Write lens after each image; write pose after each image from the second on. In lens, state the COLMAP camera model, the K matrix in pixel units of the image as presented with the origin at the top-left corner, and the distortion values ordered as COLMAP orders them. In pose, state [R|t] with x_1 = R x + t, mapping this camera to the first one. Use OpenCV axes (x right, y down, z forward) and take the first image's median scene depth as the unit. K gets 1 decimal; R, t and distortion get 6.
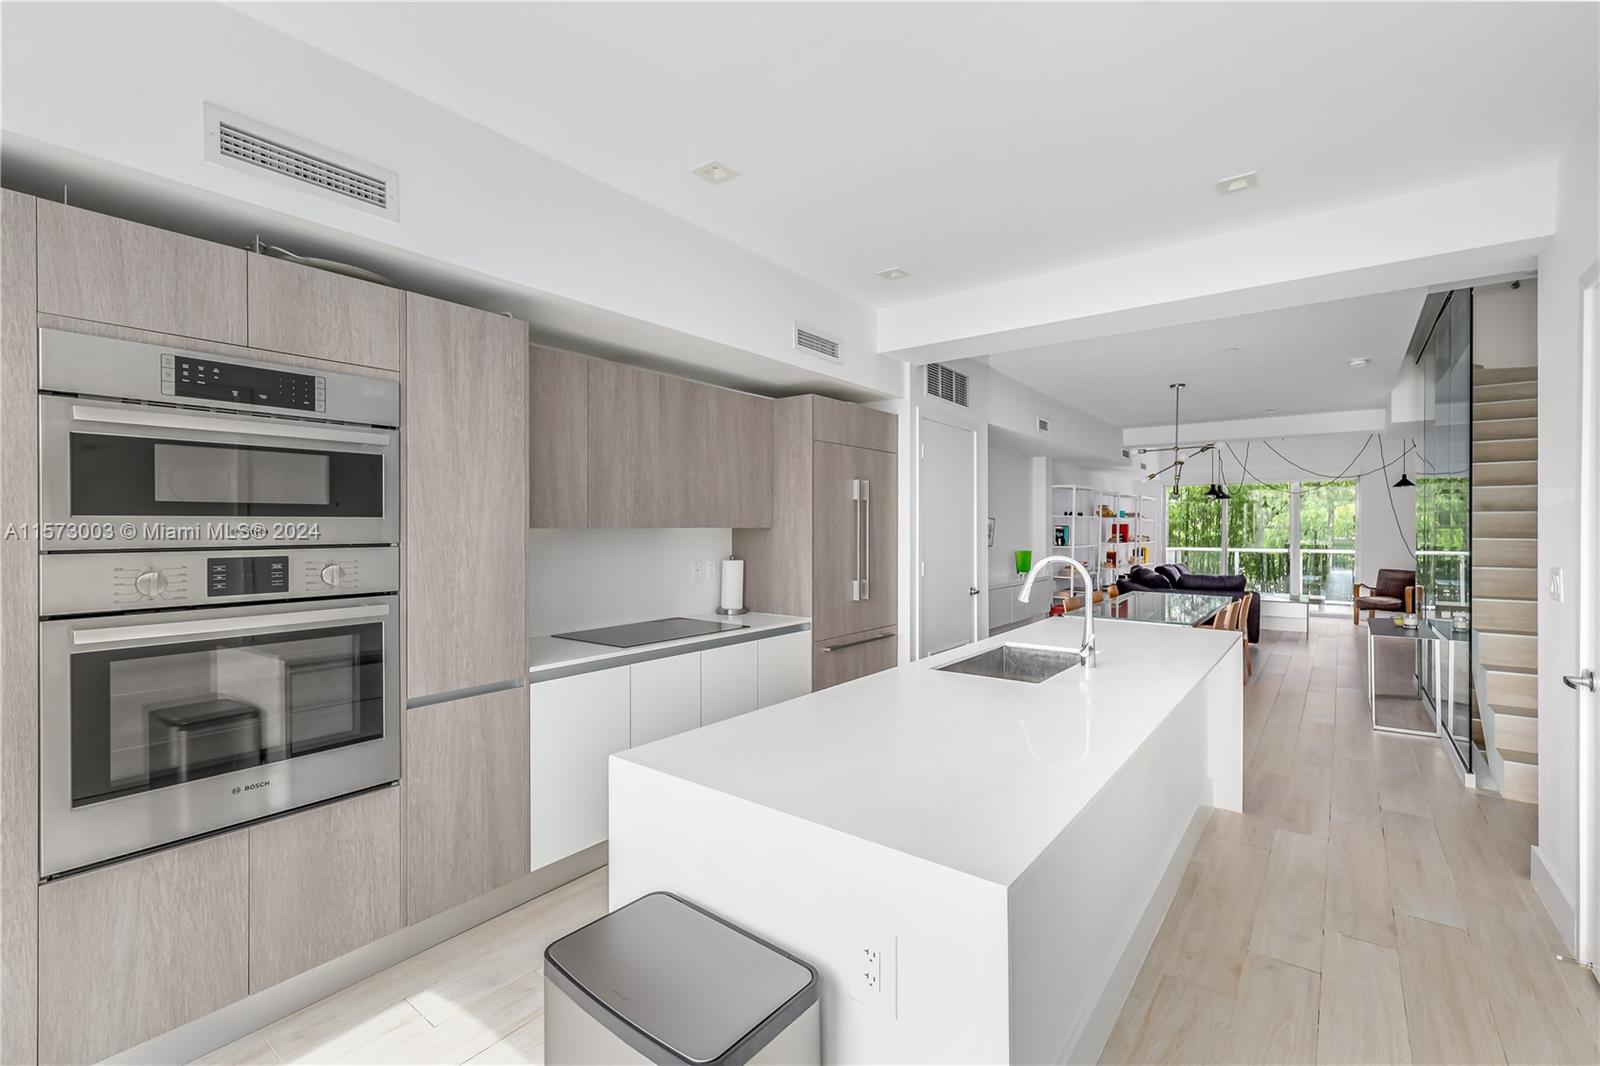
lens RADIAL K [[700.3, 0, 793.0], [0, 700.3, 534.7], [0, 0, 1]] dist [0.004237, 0.000101]
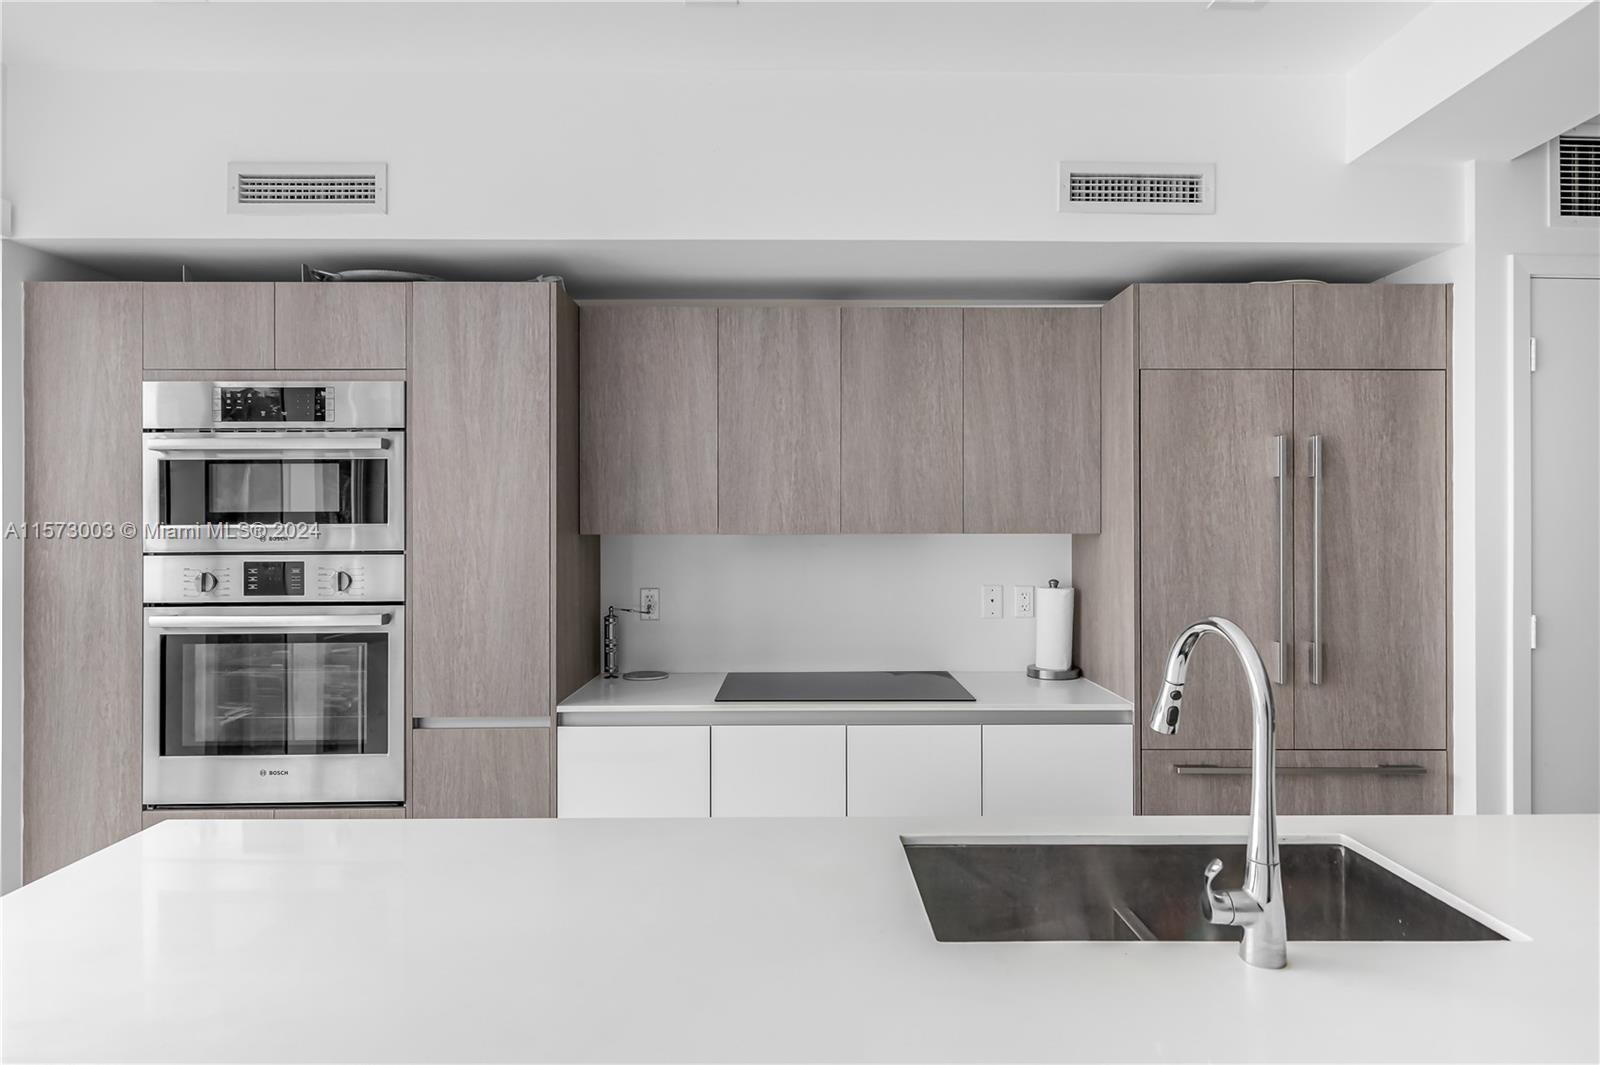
lens RADIAL K [[885.0, 0, 802.1], [0, 885.0, 531.4], [0, 0, 1]] dist [-0.006361, 0.001429]
pose [[0.626238, 0.001981, -0.779630, 0.654114], [-0.006835, 0.999972, -0.002949, -0.013398], [0.779602, 0.007176, 0.626234, 0.629040]]
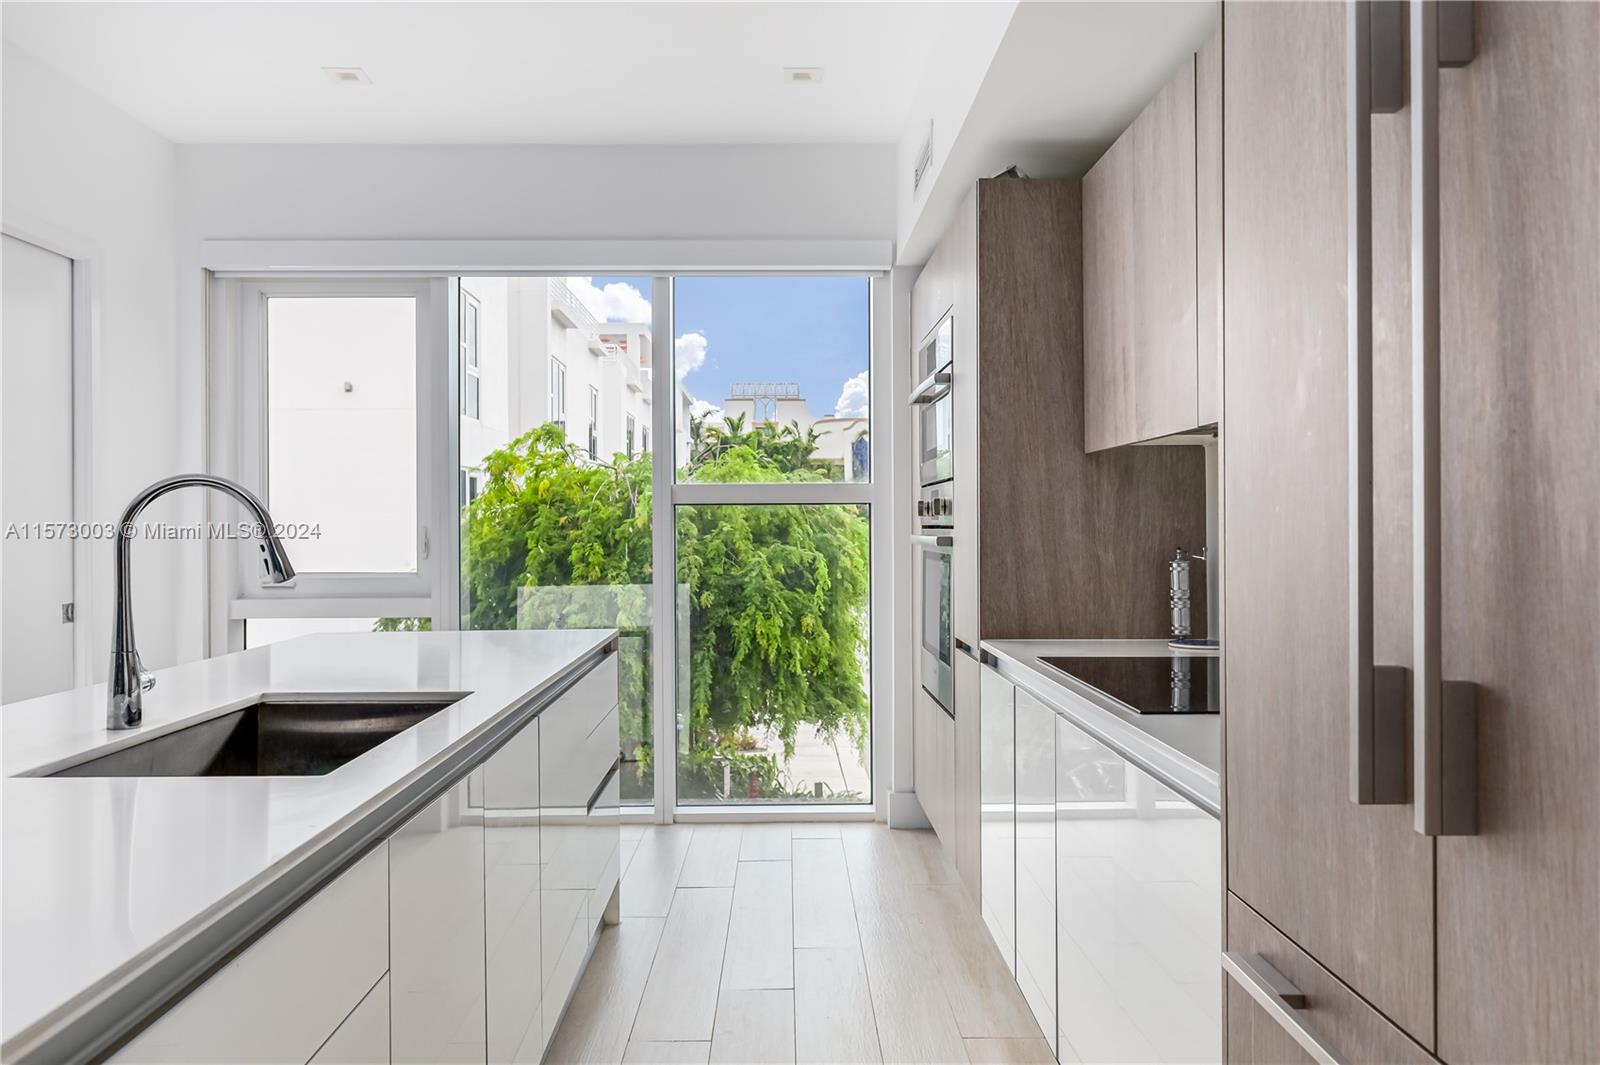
lens RADIAL K [[1159.7, 0, 799.7], [0, 1159.7, 521.3], [0, 0, 1]] dist [-0.003509, -0.000989]
pose [[-0.771170, 0.002321, -0.636624, 0.598519], [-0.001919, 0.999980, 0.005971, 0.061133], [0.636626, 0.005826, -0.771151, 1.986648]]
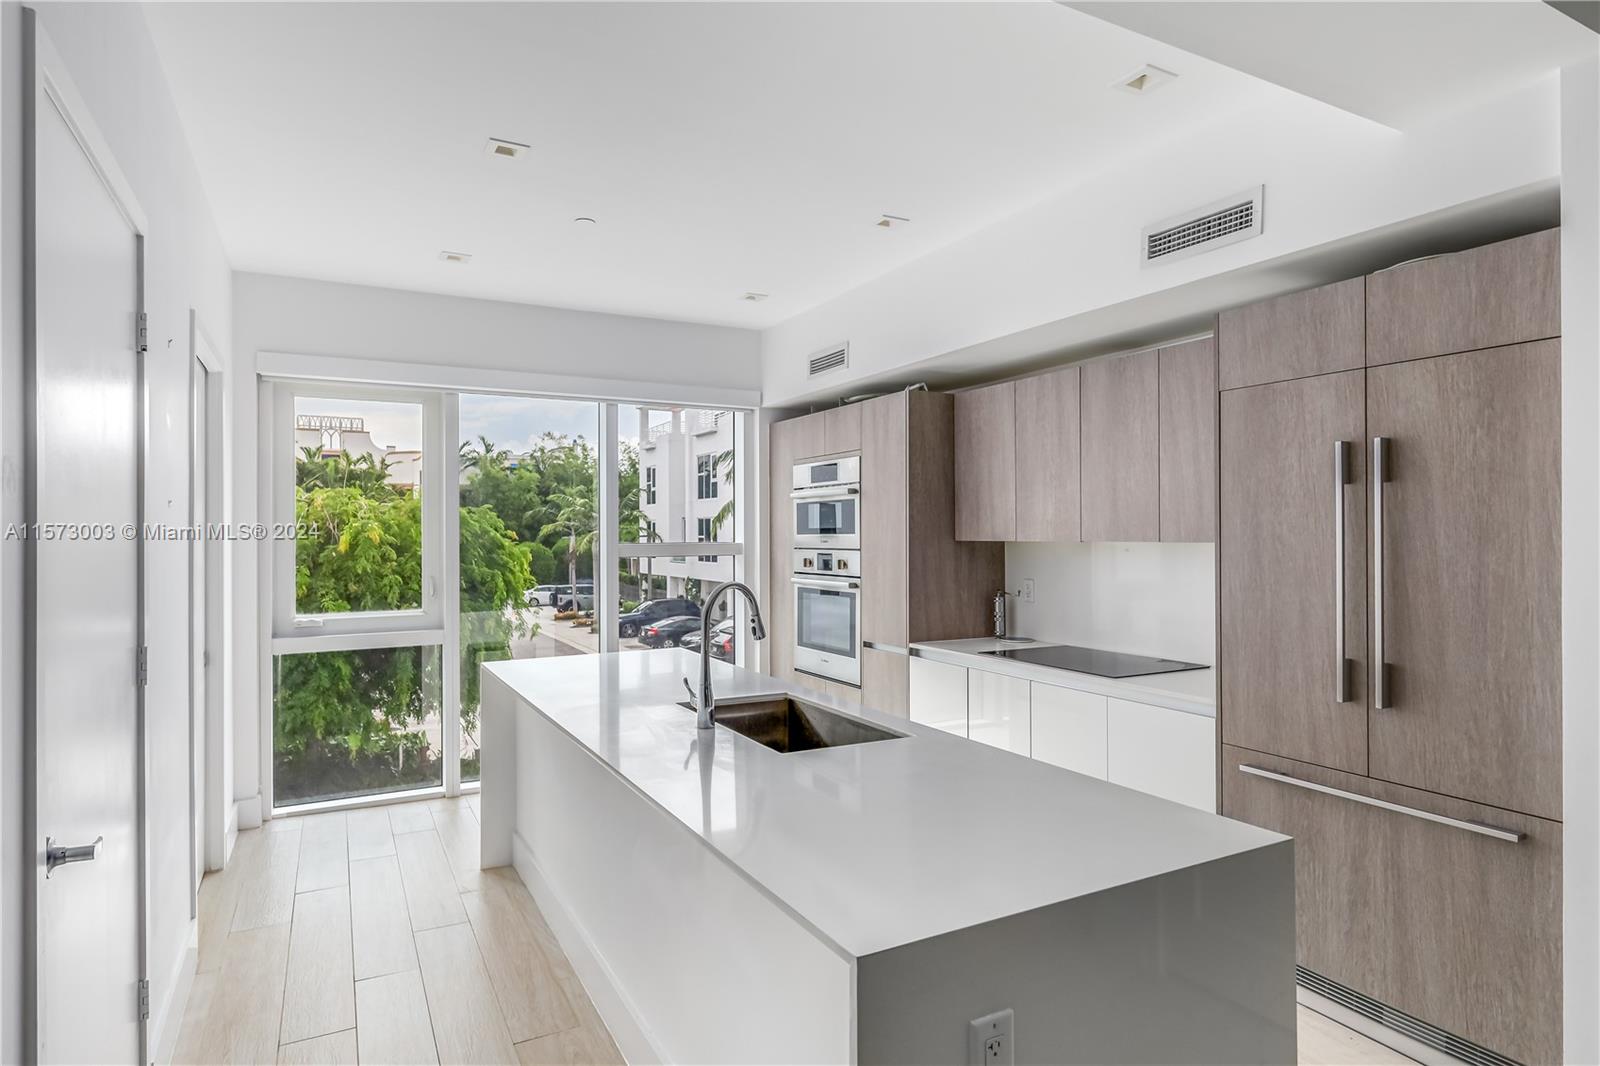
lens RADIAL K [[885.0, 0, 802.8], [0, 885.0, 535.7], [0, 0, 1]] dist [-0.006361, 0.001429]
pose [[-0.397615, 0.003122, -0.917547, 1.389566], [-0.005651, 0.999967, 0.005852, -0.030654], [0.917535, 0.007511, -0.397584, 1.620259]]
